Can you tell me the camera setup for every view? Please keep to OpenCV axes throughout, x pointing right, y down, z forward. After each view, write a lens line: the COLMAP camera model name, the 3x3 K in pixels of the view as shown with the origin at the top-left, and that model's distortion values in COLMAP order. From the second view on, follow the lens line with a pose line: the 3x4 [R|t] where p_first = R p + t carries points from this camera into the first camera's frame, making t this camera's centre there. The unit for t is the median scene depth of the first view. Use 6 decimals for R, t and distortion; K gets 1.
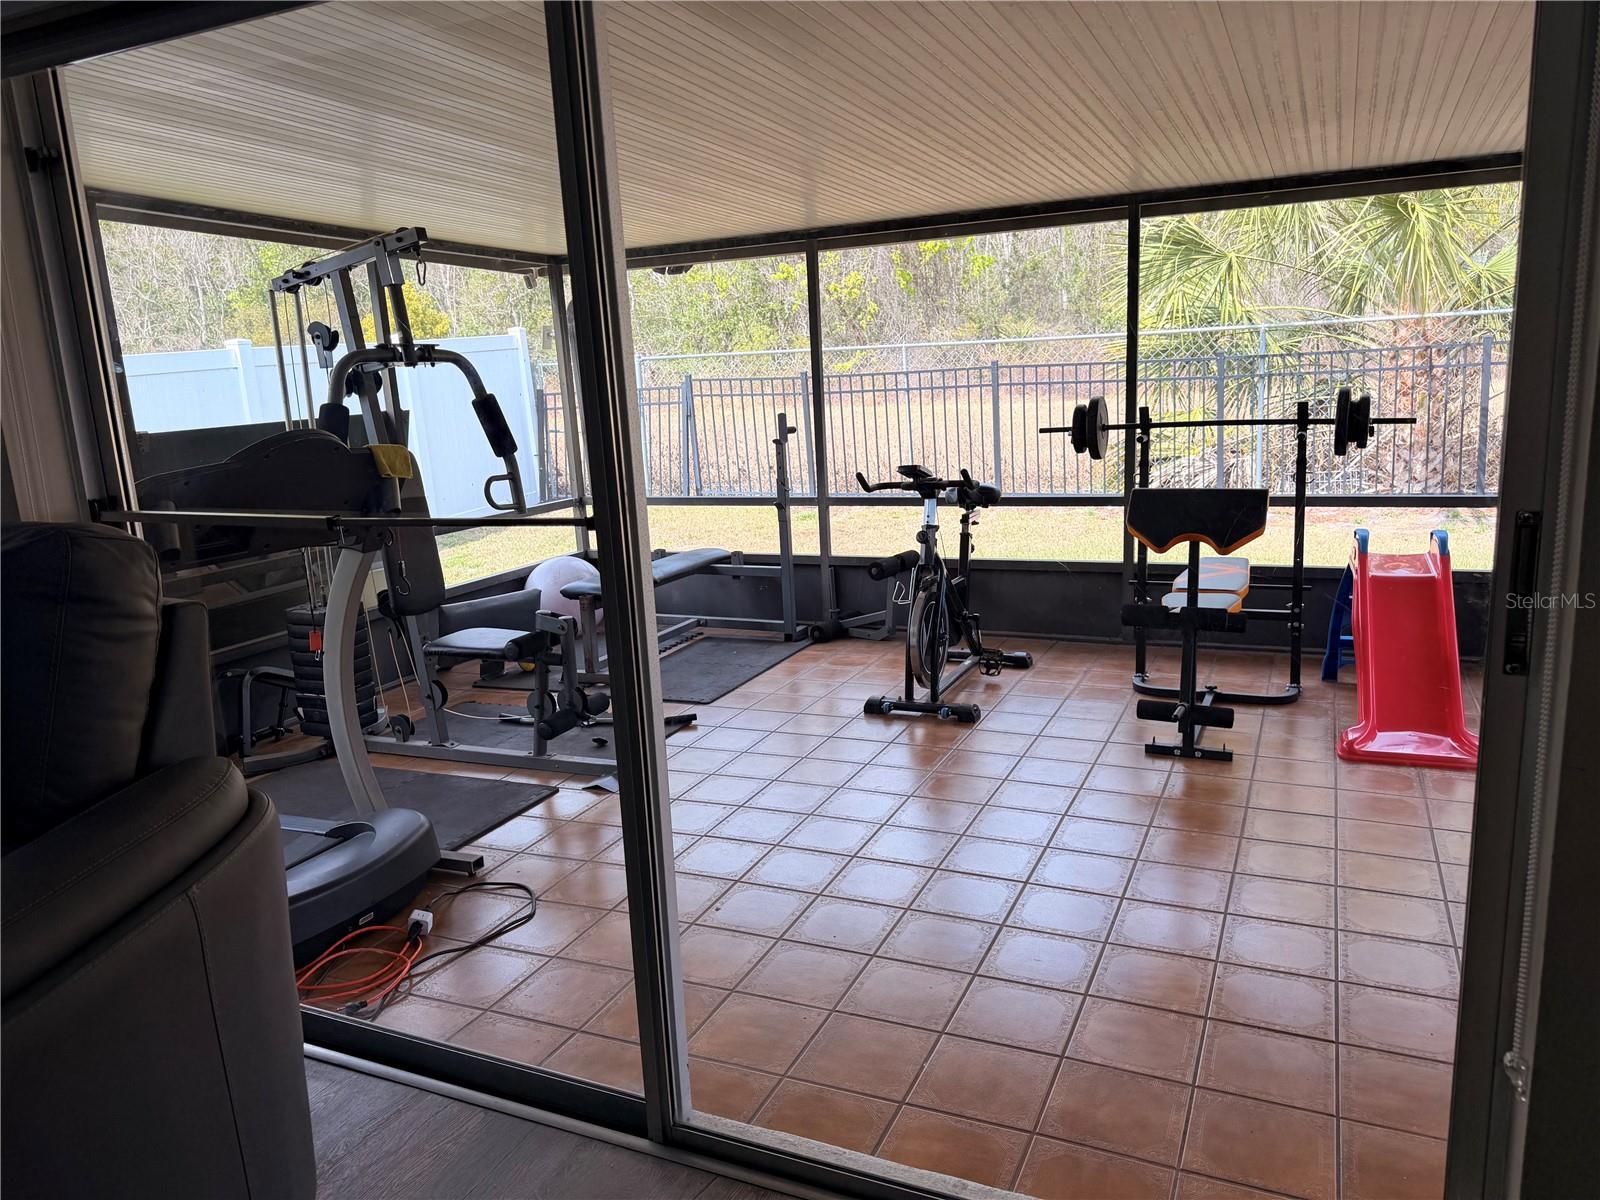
lens RADIAL K [[1122.6, 0, 799.1], [0, 1122.6, 614.1], [0, 0, 1]] dist [0.074484, -0.137079]
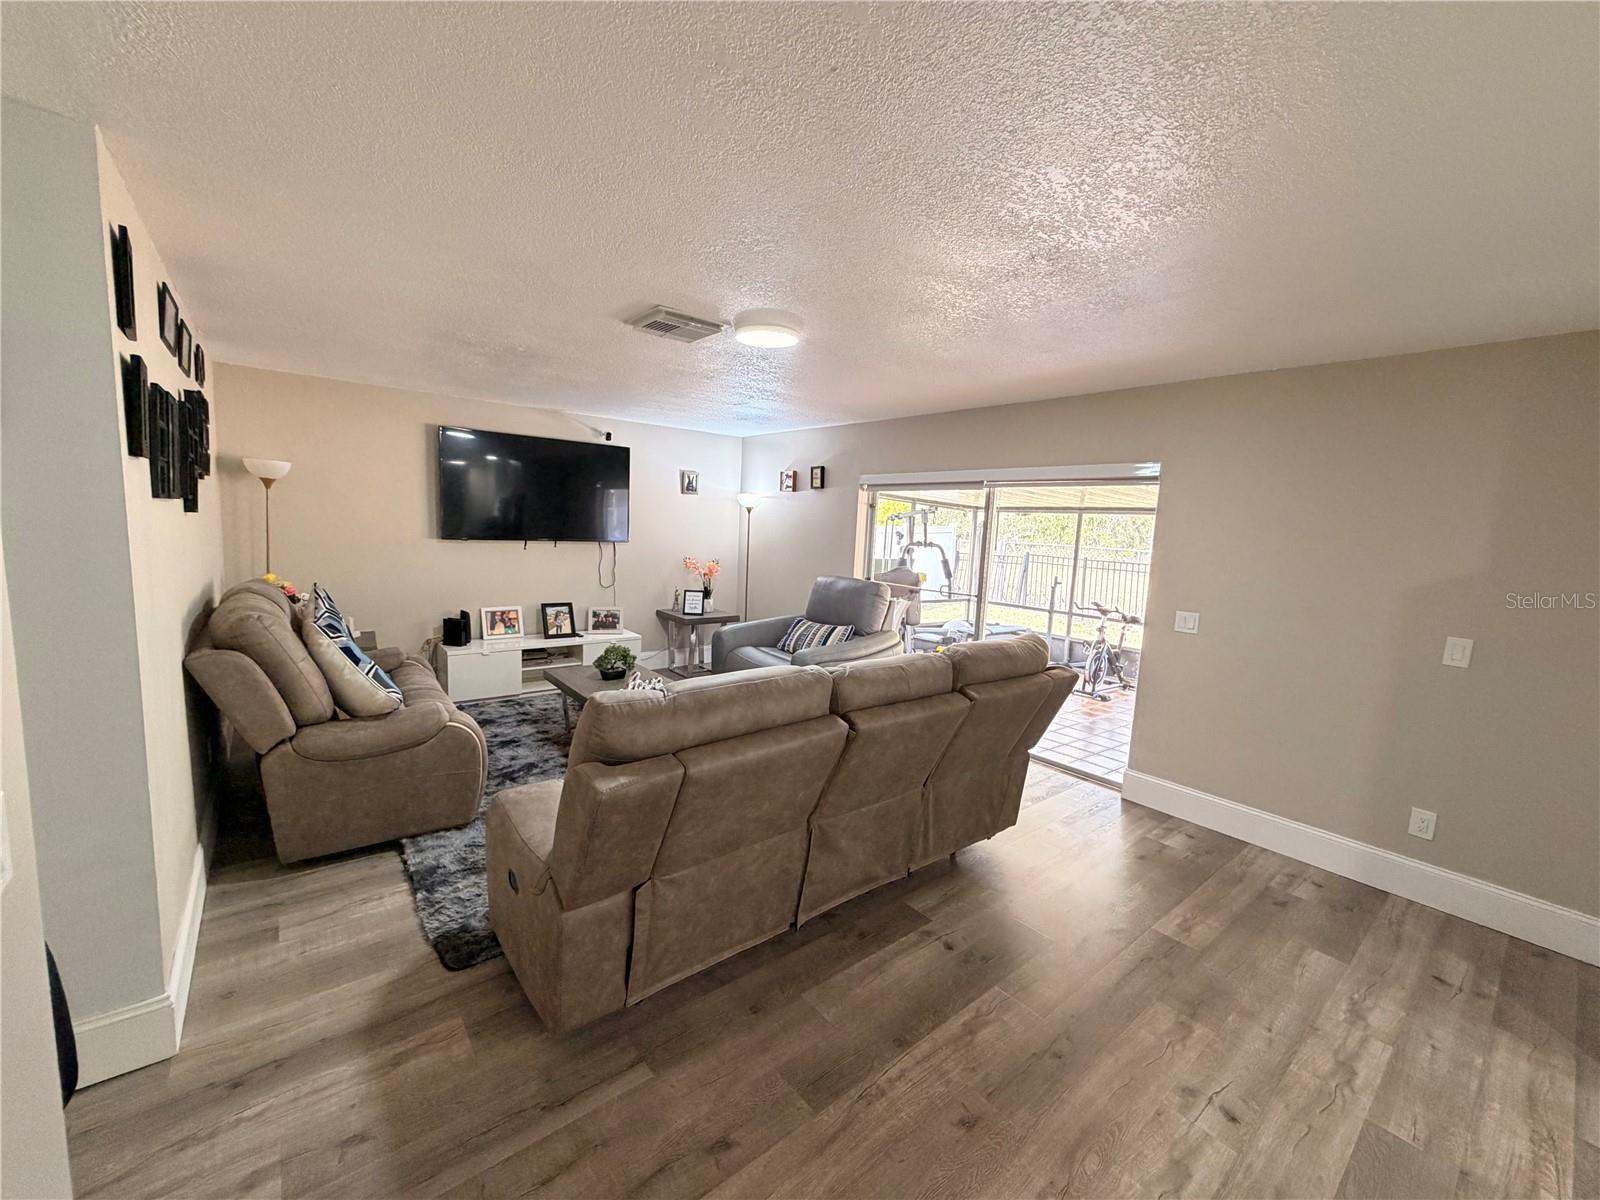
lens RADIAL K [[638.4, 0, 795.9], [0, 638.4, 599.1], [0, 0, 1]] dist [0.000379, 0.000005]
pose [[0.888042, 0.150952, -0.434276, 0.092839], [-0.195689, 0.978834, -0.059922, 0.068515], [0.416038, 0.138196, 0.898785, -0.504967]]
